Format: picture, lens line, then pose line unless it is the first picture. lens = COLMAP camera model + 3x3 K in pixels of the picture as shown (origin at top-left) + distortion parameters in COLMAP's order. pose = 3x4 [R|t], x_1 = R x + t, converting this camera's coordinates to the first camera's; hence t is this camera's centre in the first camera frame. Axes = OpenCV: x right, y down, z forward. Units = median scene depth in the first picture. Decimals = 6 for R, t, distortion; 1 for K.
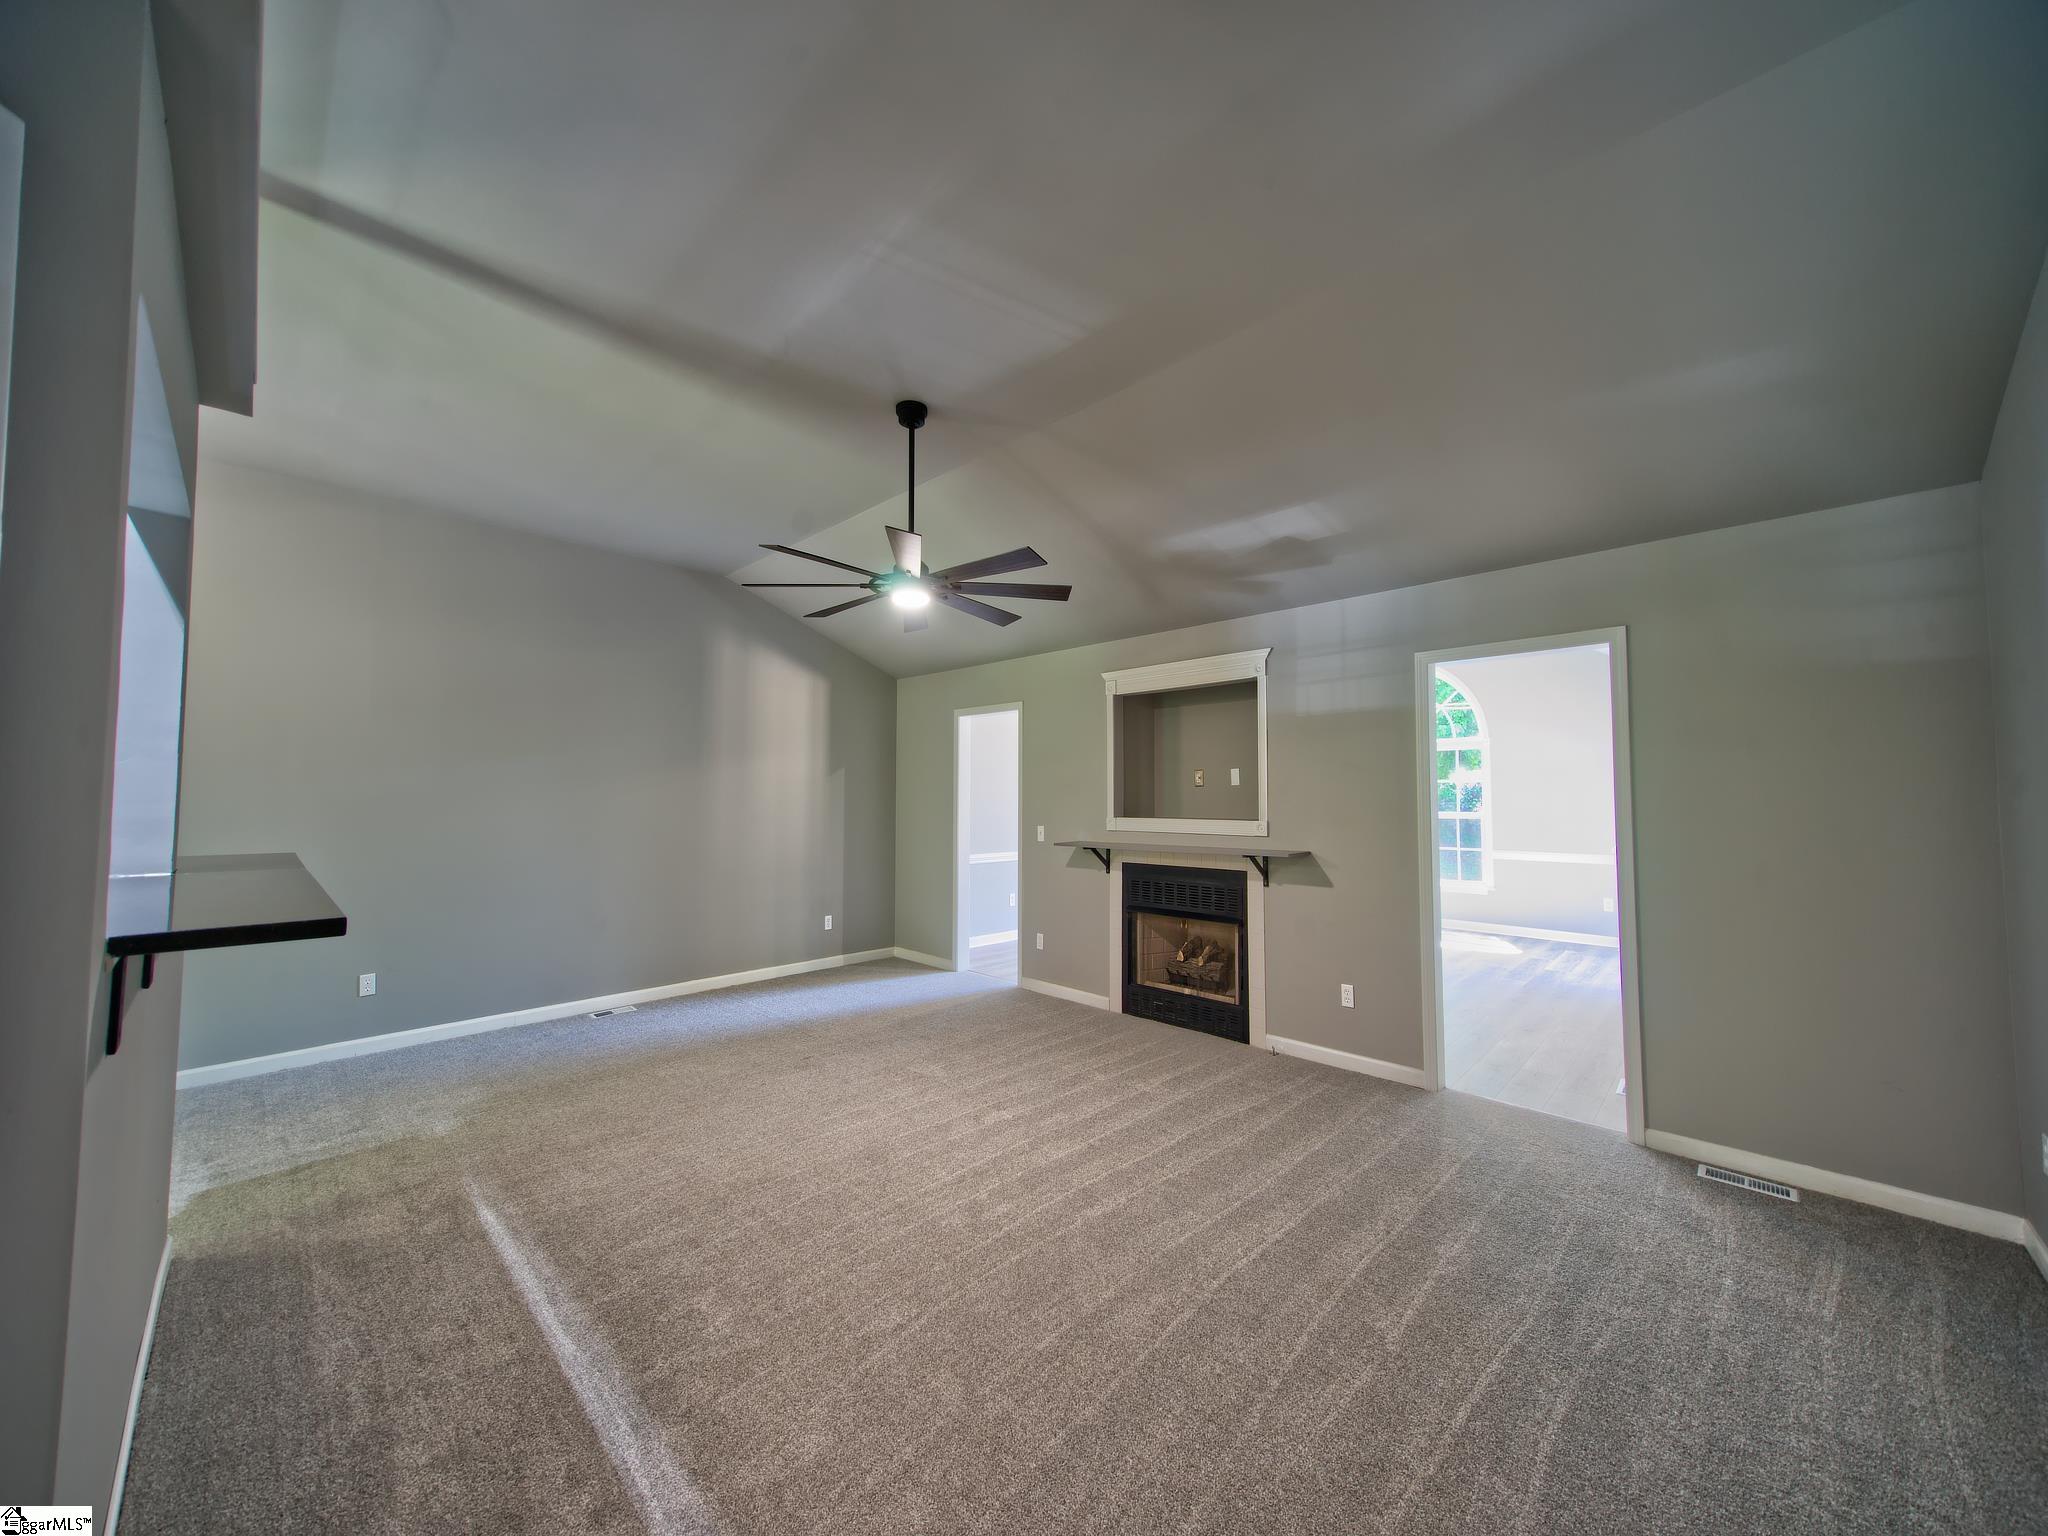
lens RADIAL K [[746.2, 0, 1024.0], [0, 746.2, 768.0], [0, 0, 1]] dist [-0.000195, 0.000049]
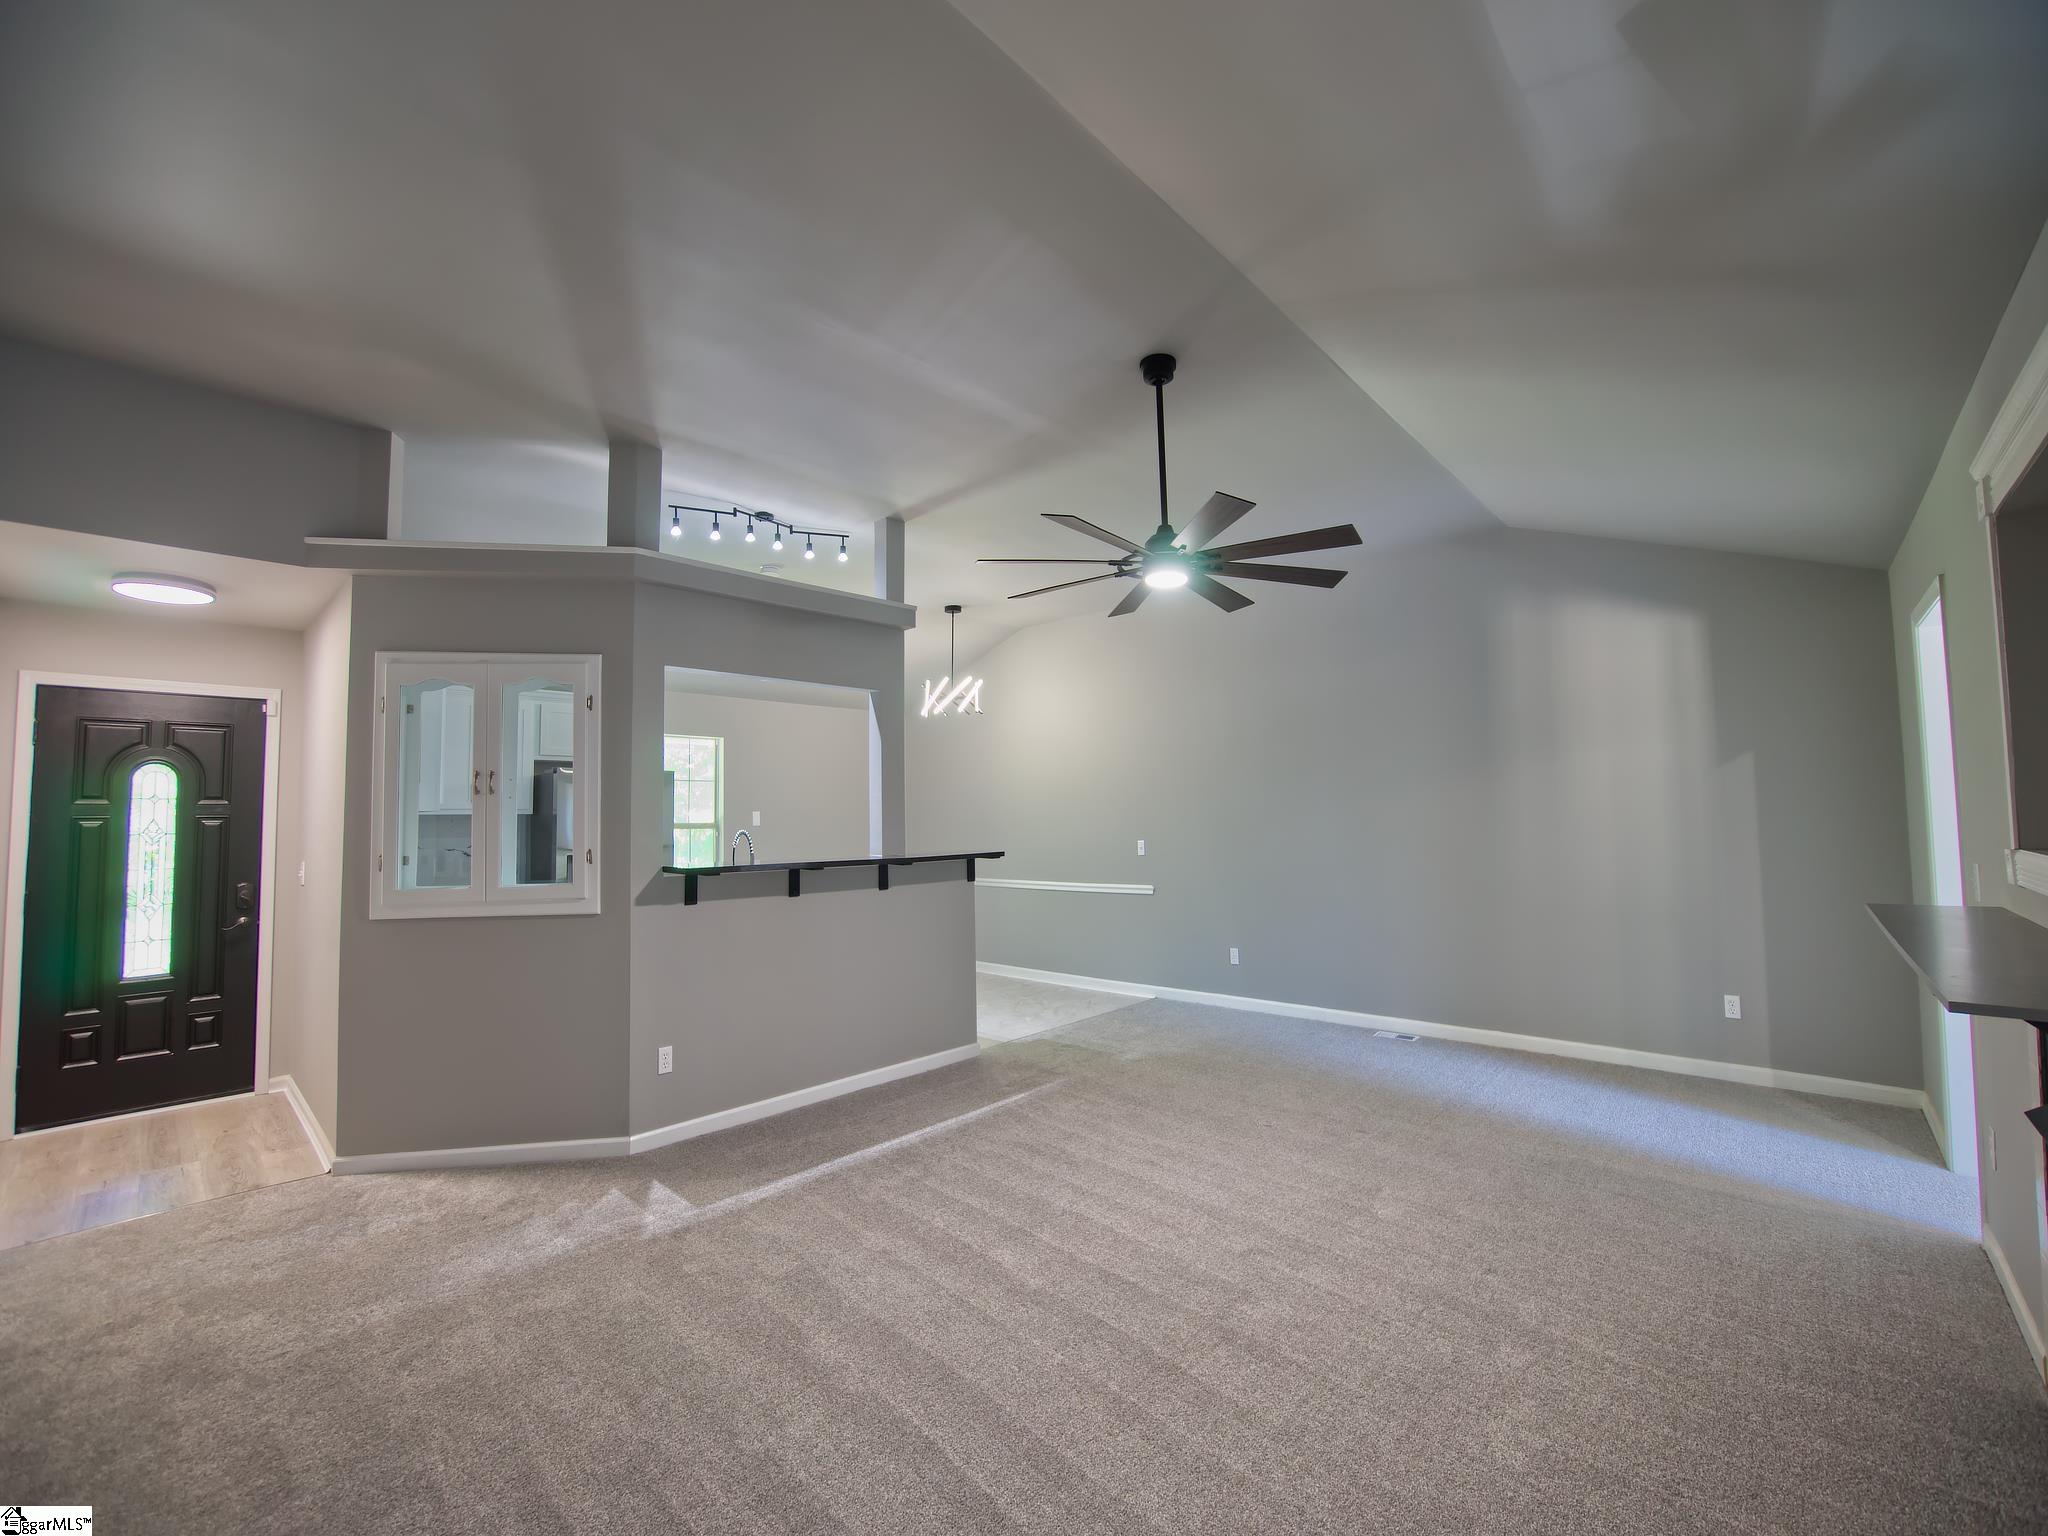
lens RADIAL K [[848.8, 0, 1024.0], [0, 848.8, 768.0], [0, 0, 1]] dist [-0.001552, -0.000119]
pose [[0.029966, -0.060509, -0.997718, 0.794220], [0.064676, 0.996192, -0.058474, 0.028345], [0.997456, -0.062776, 0.033766, 0.762963]]
